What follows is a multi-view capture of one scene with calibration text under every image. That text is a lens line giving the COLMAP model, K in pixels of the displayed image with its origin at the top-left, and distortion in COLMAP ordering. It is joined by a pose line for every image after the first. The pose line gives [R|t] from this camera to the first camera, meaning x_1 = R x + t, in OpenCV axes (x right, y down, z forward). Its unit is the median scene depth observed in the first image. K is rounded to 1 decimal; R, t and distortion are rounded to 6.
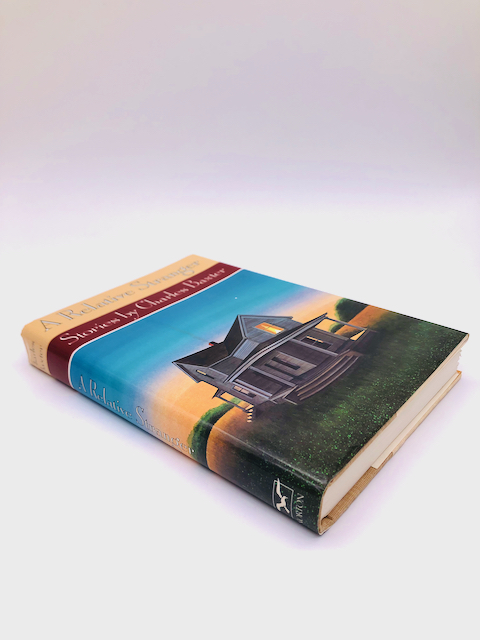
lens RADIAL K [[547.1, 0, 240.0], [0, 547.1, 320.0], [0, 0, 1]] dist [-0.001921, -0.000648]
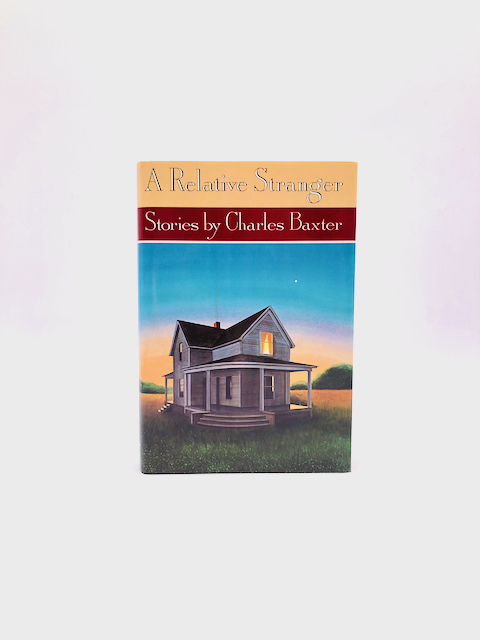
lens RADIAL K [[547.1, 0, 240.0], [0, 547.1, 320.0], [0, 0, 1]] dist [-0.001921, -0.000648]
pose [[0.652097, 0.745832, 0.136028, -0.200117], [-0.376171, 0.162525, 0.912185, -1.148509], [0.658229, -0.646003, 0.386543, 0.578727]]
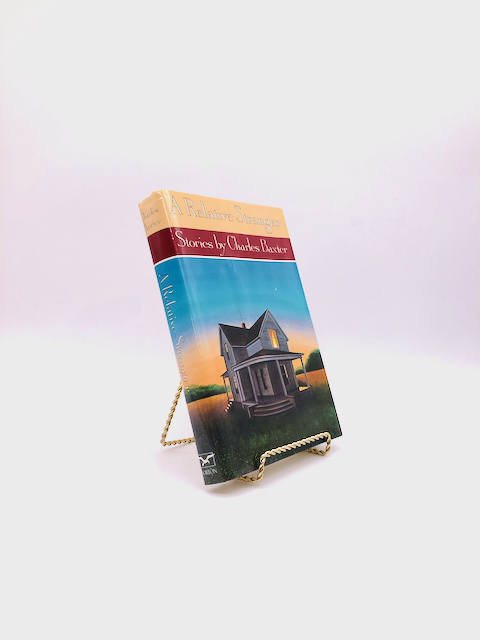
lens RADIAL K [[547.1, 0, 240.0], [0, 547.1, 320.0], [0, 0, 1]] dist [-0.001921, -0.000648]
pose [[0.586576, 0.705268, 0.398152, -0.652679], [-0.809569, 0.524511, 0.263601, -0.342817], [-0.022926, -0.476954, 0.878629, -0.250143]]
